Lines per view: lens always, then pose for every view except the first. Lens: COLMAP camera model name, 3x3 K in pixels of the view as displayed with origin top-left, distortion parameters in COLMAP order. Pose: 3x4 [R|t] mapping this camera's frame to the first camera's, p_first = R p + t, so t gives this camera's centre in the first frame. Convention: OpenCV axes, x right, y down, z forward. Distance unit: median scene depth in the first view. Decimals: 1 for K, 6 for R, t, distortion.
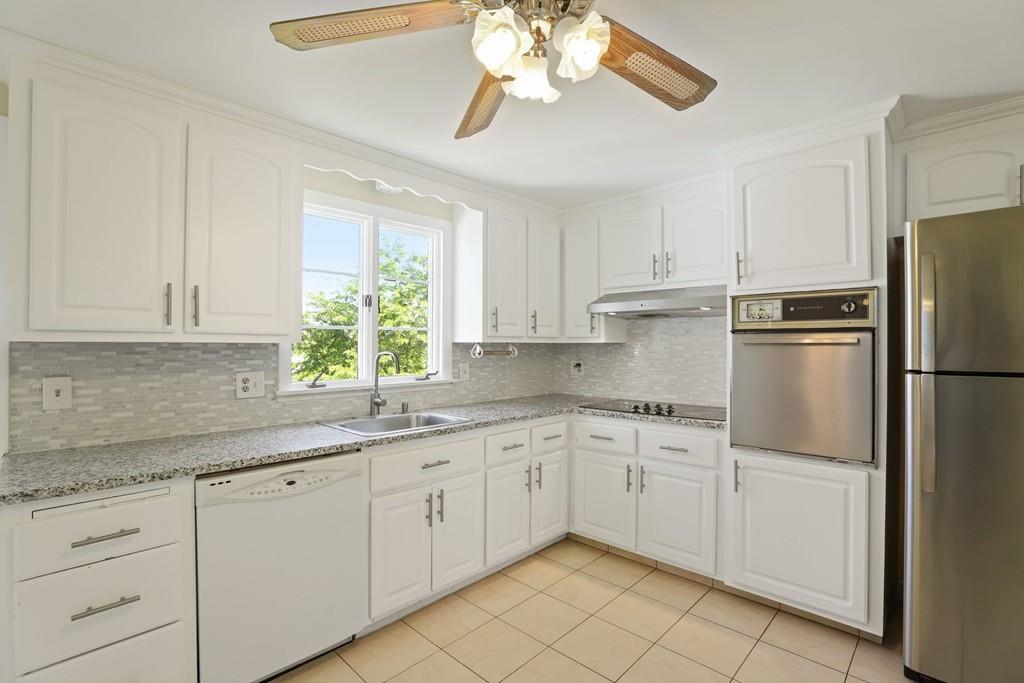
lens RADIAL K [[479.5, 0, 516.2], [0, 479.5, 343.0], [0, 0, 1]] dist [-0.032563, 0.000307]
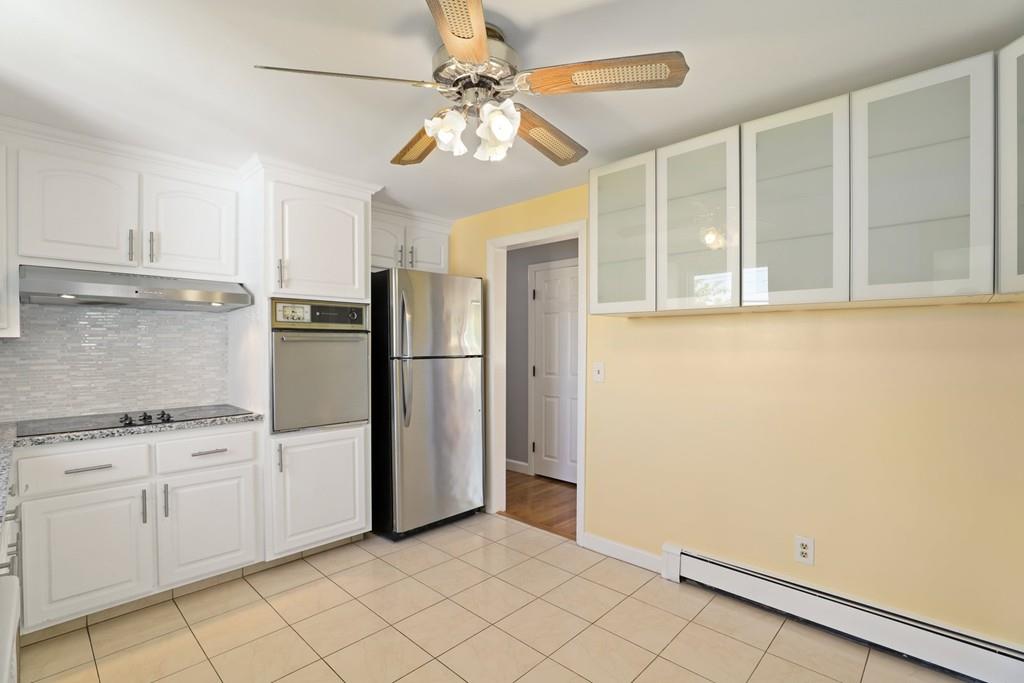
lens RADIAL K [[470.4, 0, 516.2], [0, 470.4, 352.1], [0, 0, 1]] dist [-0.026739, 0.000130]
pose [[-0.009832, -0.016263, 0.999819, -0.640514], [-0.006032, 0.999851, 0.016204, 0.007434], [-0.999933, -0.005872, -0.009929, 0.449382]]
